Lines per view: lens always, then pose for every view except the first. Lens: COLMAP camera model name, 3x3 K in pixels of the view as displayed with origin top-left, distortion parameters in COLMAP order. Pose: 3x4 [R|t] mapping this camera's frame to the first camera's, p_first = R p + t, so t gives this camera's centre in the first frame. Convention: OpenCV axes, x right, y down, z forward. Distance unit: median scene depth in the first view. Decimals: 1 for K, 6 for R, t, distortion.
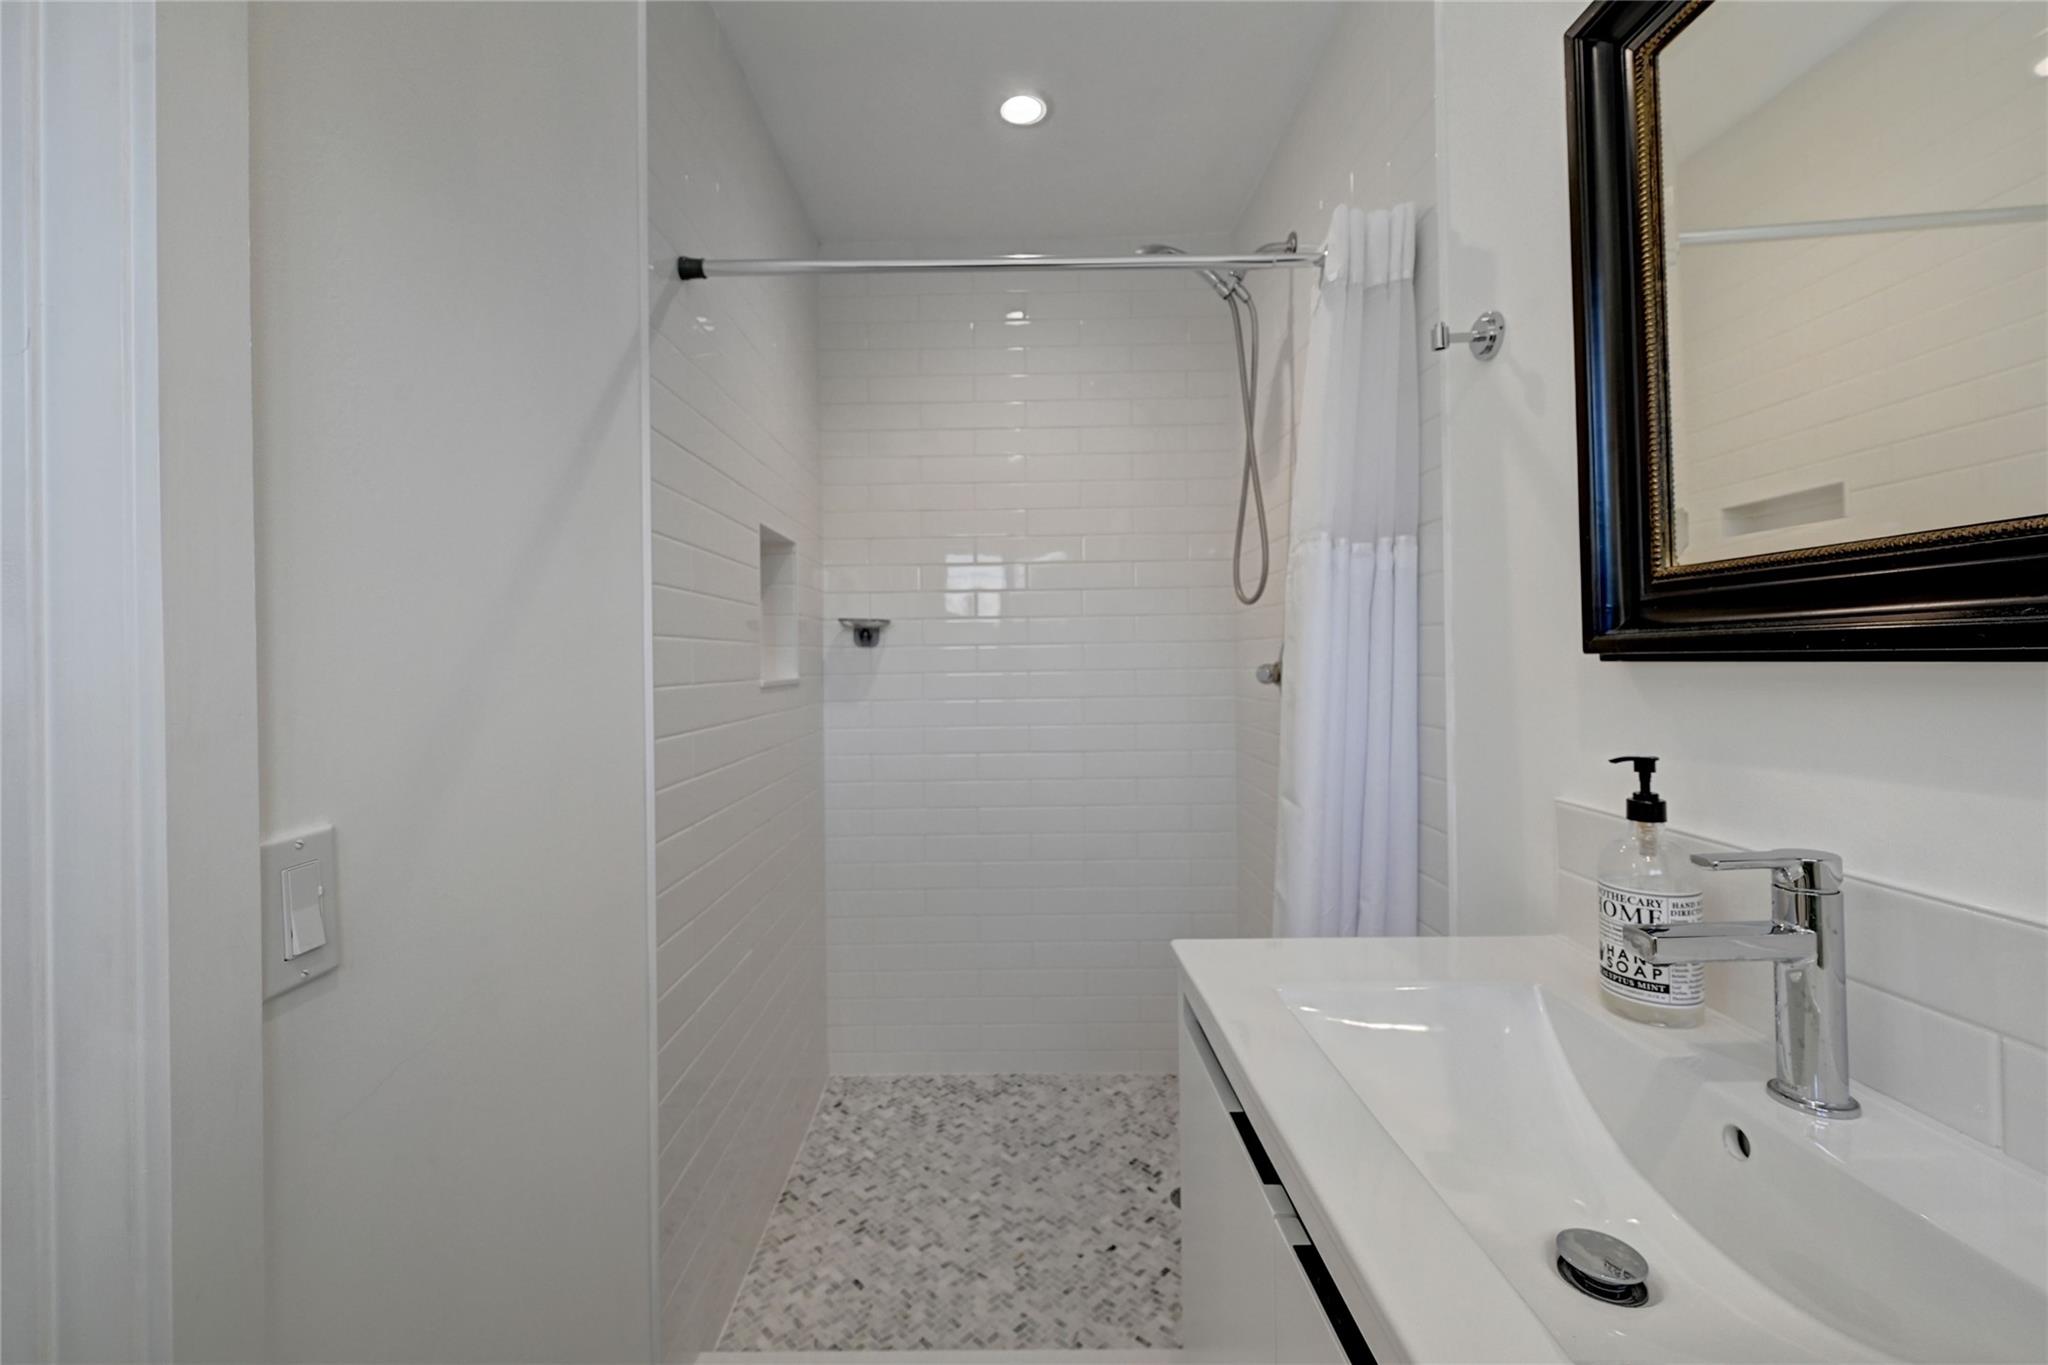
lens RADIAL K [[847.8, 0, 1025.3], [0, 847.8, 657.6], [0, 0, 1]] dist [0.002583, 0.000188]
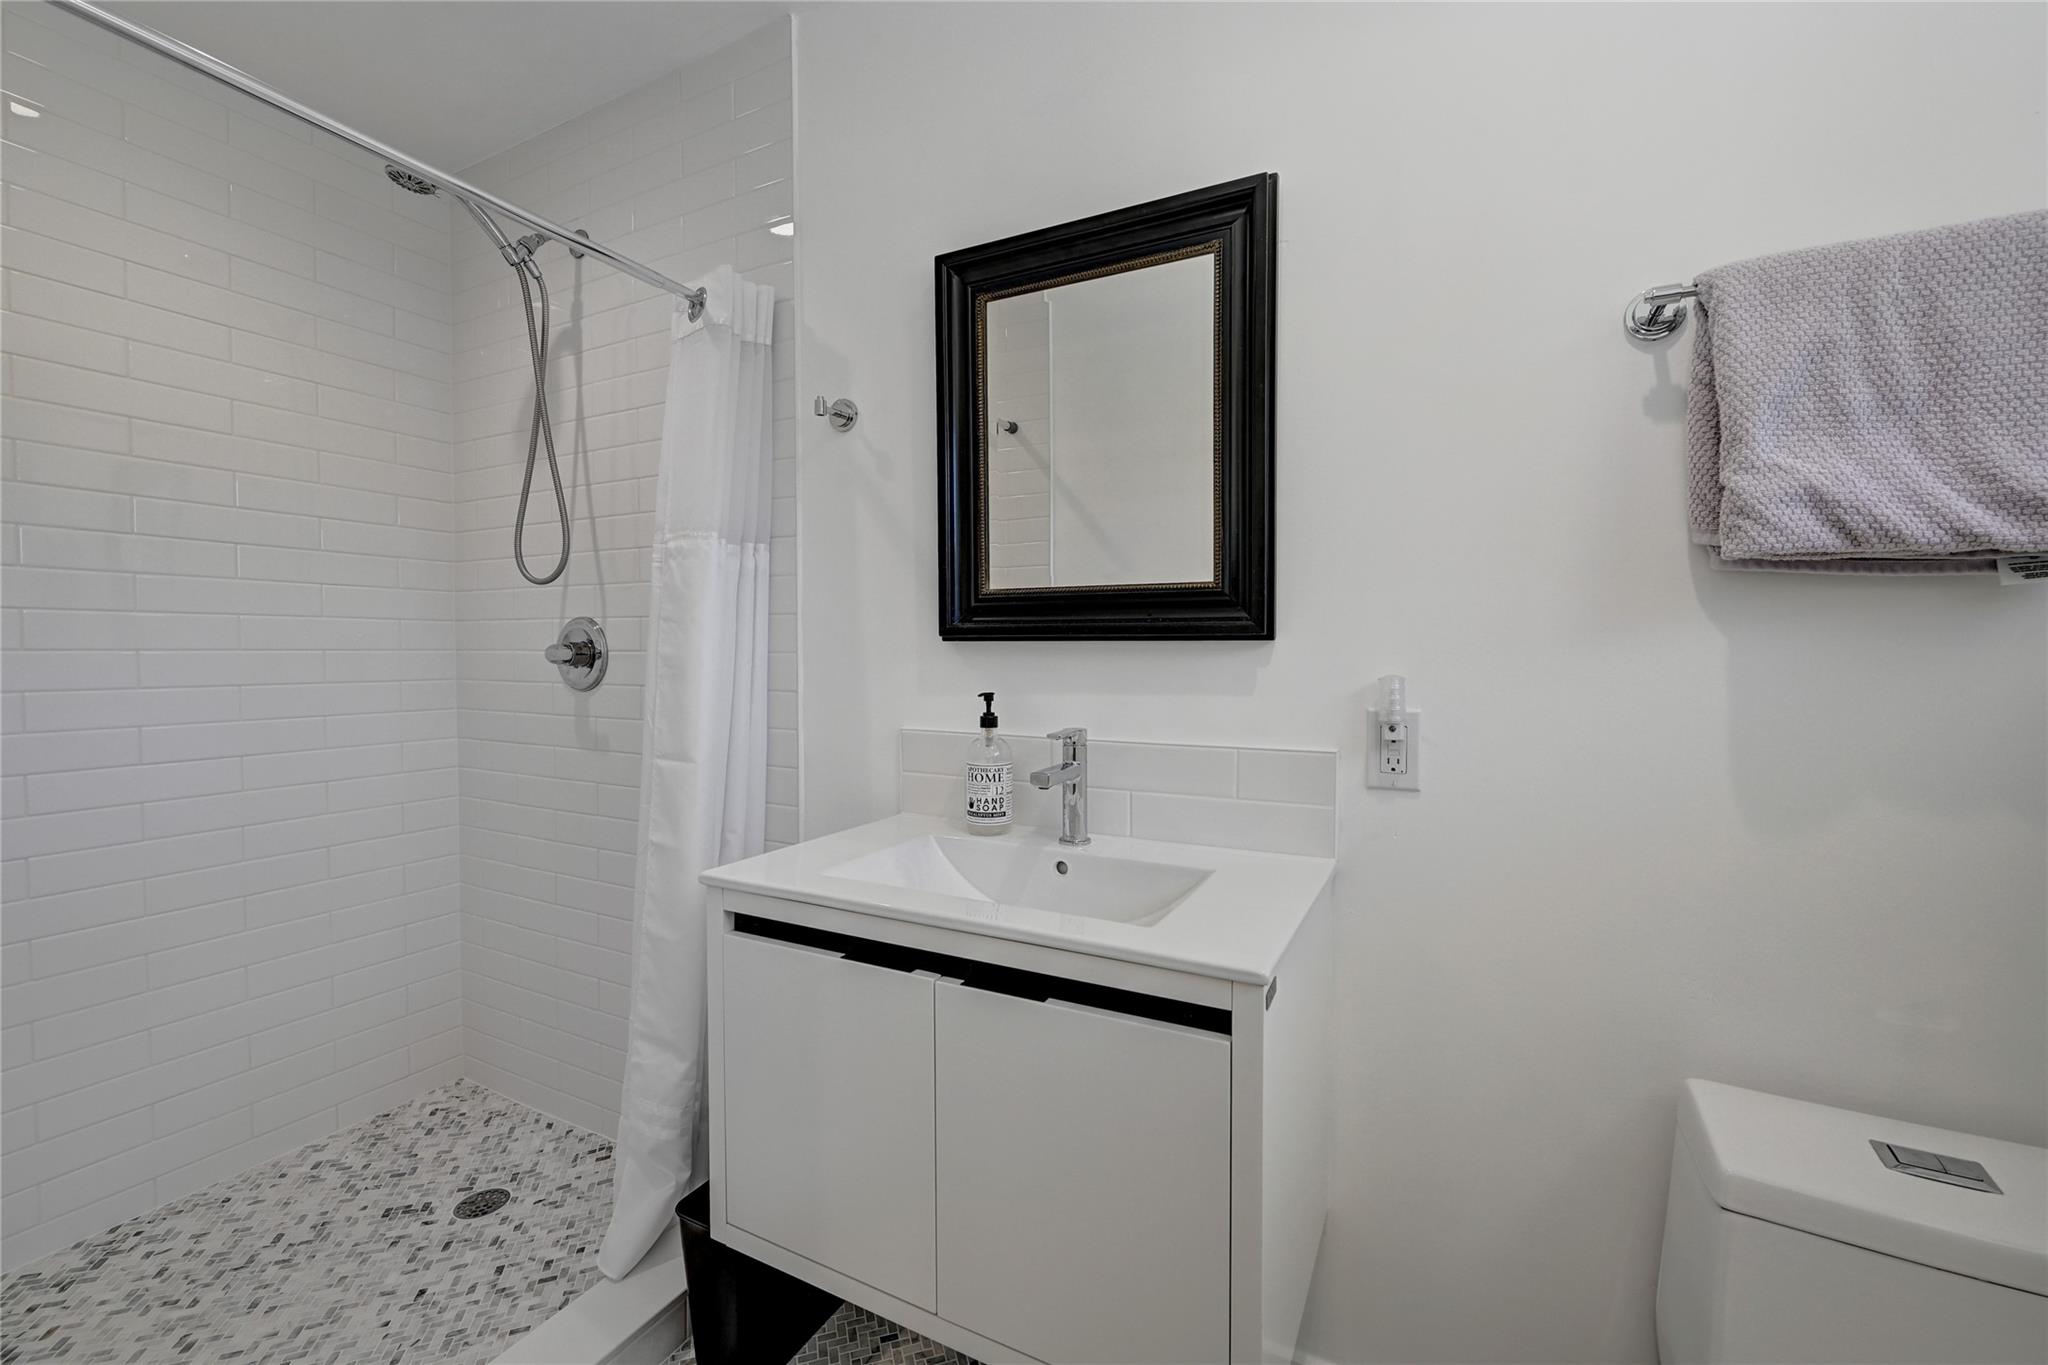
lens RADIAL K [[825.0, 0, 999.9], [0, 825.0, 671.3], [0, 0, 1]] dist [0.000415, 0.000390]
pose [[0.472374, -0.005740, 0.881379, -0.430396], [-0.013649, 0.999811, 0.013826, 0.024427], [-0.881292, -0.018561, 0.472207, 0.075809]]
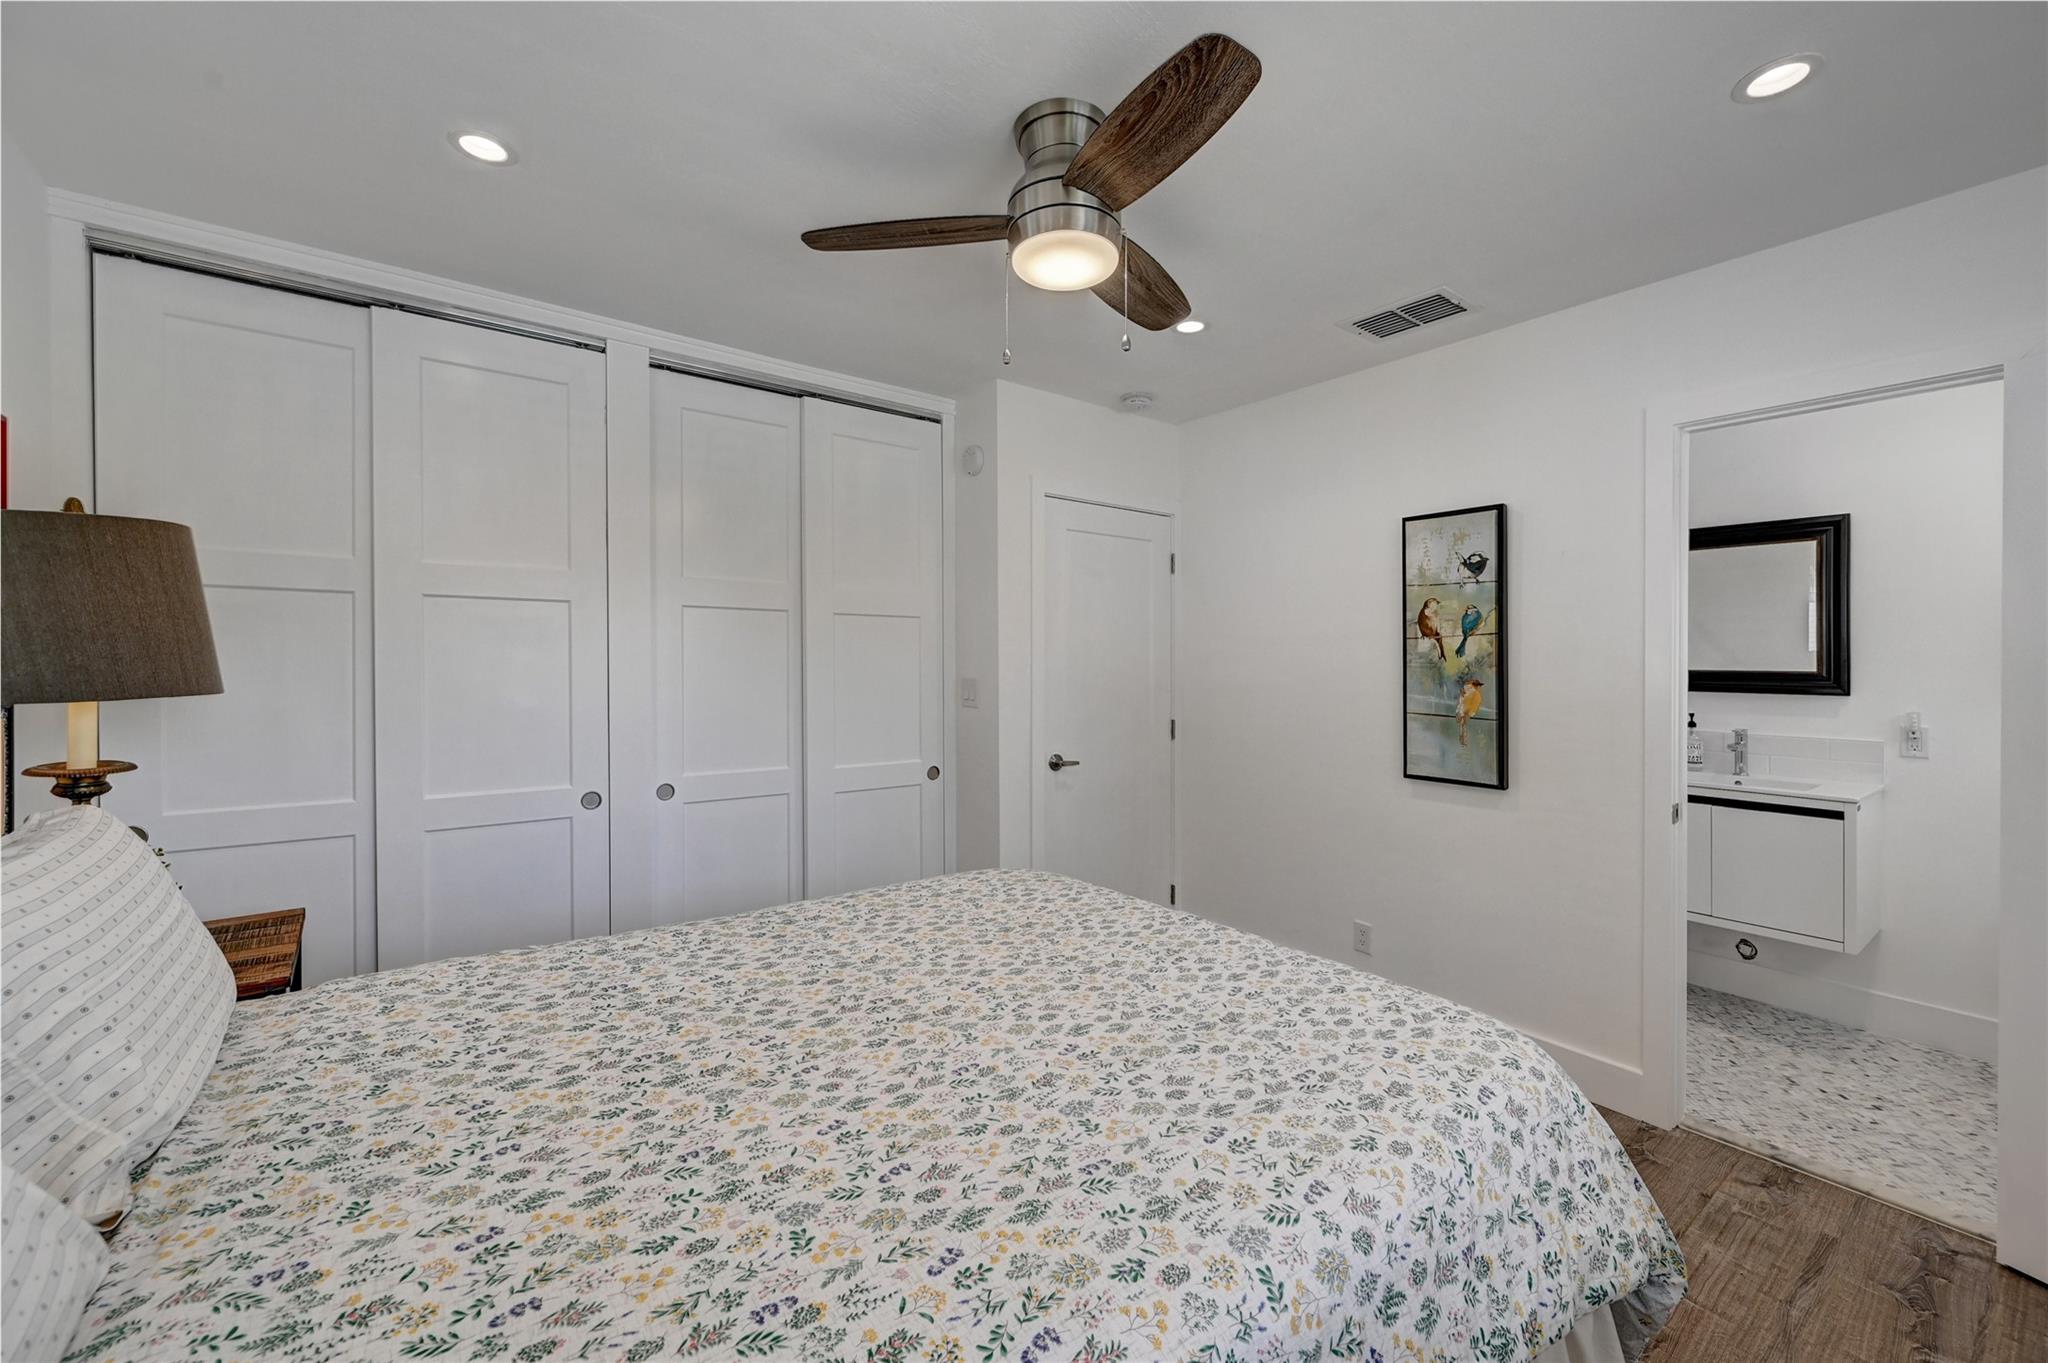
lens RADIAL K [[767.3, 0, 1045.9], [0, 767.3, 660.7], [0, 0, 1]] dist [-0.011174, -0.000107]
pose [[0.803384, 0.018483, 0.595174, -2.292106], [-0.021643, 0.999764, -0.001832, -0.039558], [-0.595068, -0.011409, 0.803594, -0.096740]]
